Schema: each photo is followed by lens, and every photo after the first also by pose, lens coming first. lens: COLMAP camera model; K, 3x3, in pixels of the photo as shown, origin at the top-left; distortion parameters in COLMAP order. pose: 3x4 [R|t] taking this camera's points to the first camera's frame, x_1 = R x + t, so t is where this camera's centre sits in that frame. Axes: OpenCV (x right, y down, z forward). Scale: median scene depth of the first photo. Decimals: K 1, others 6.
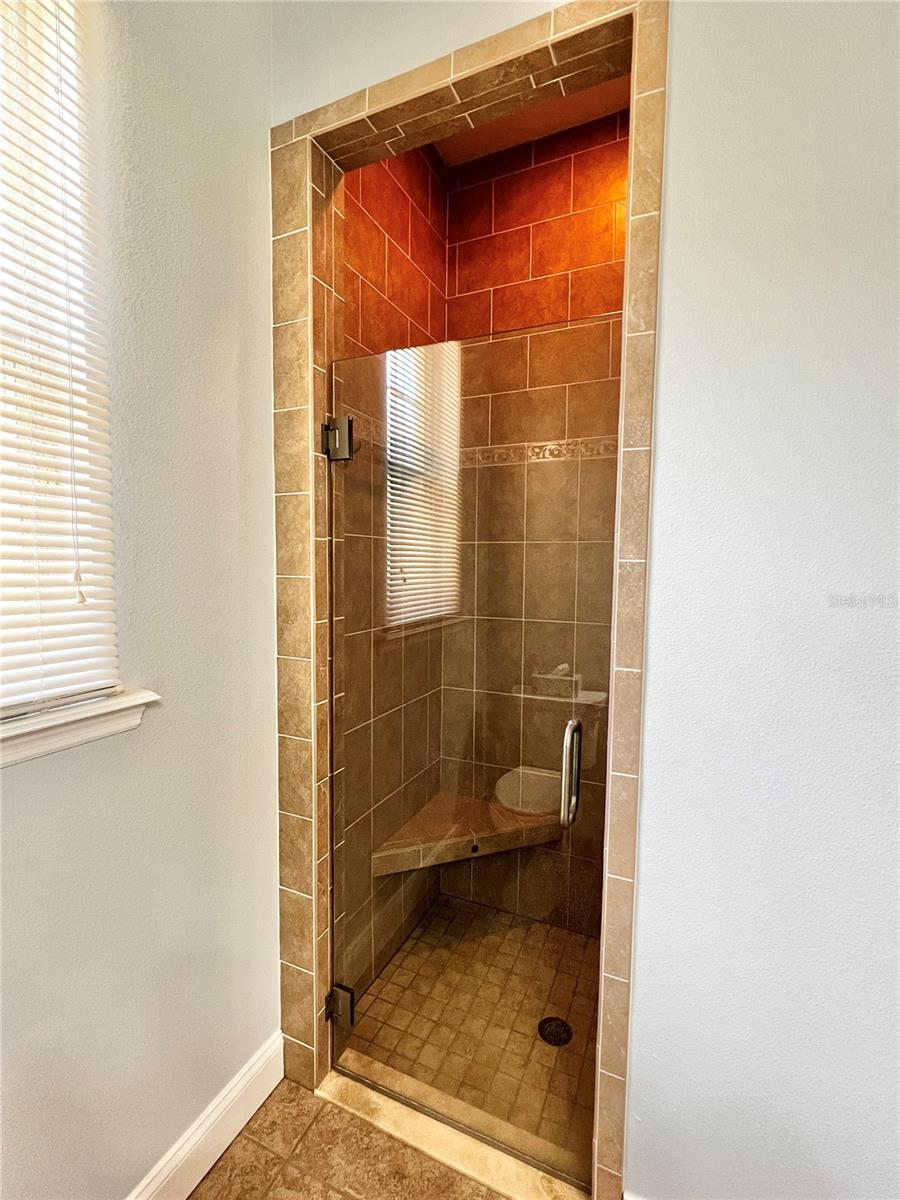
lens RADIAL K [[529.2, 0, 449.8], [0, 529.2, 600.8], [0, 0, 1]] dist [-0.002524, 0.000223]
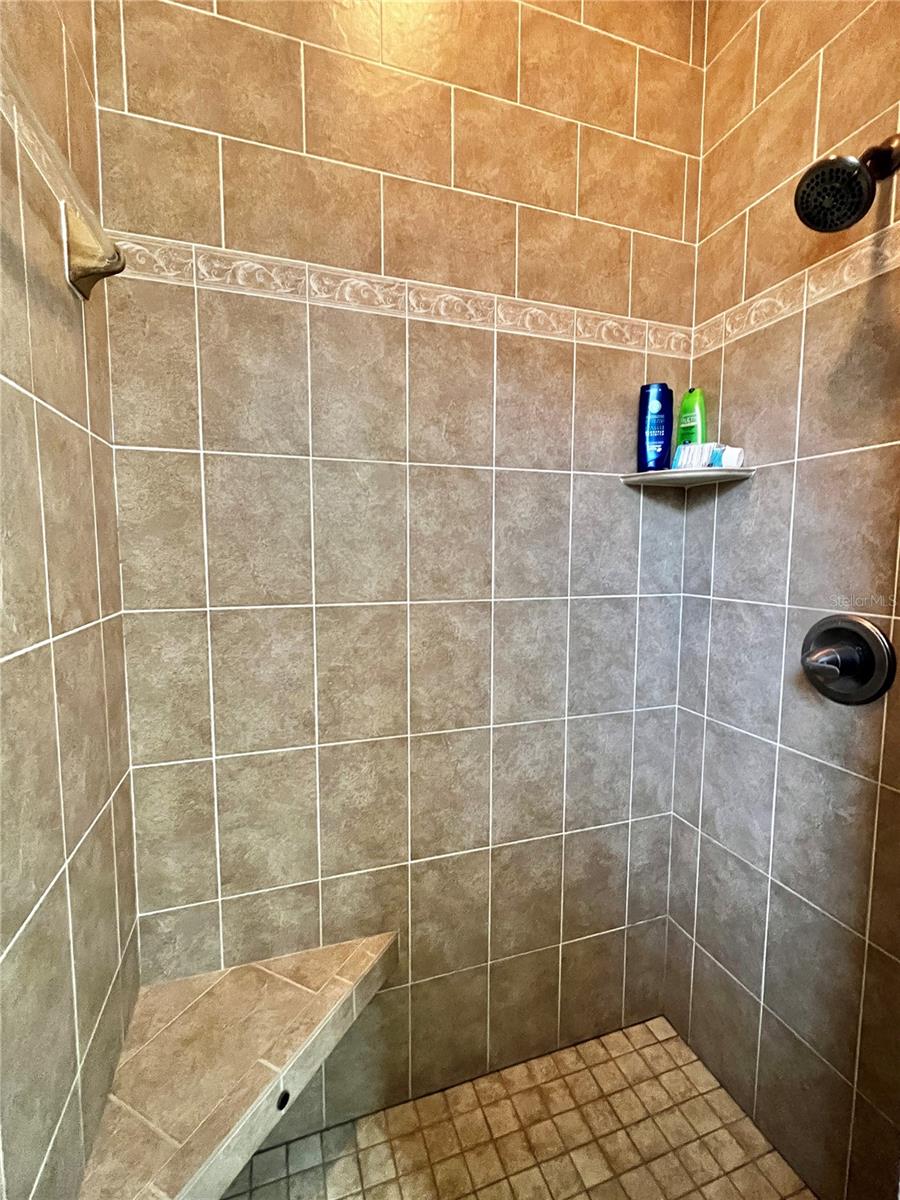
lens RADIAL K [[529.2, 0, 449.9], [0, 529.2, 599.7], [0, 0, 1]] dist [-0.002524, 0.000223]
pose [[0.735204, -0.068555, 0.674371, -0.123966], [0.047616, 0.997638, 0.049506, 0.010255], [-0.676172, -0.004286, 0.736731, 0.535048]]
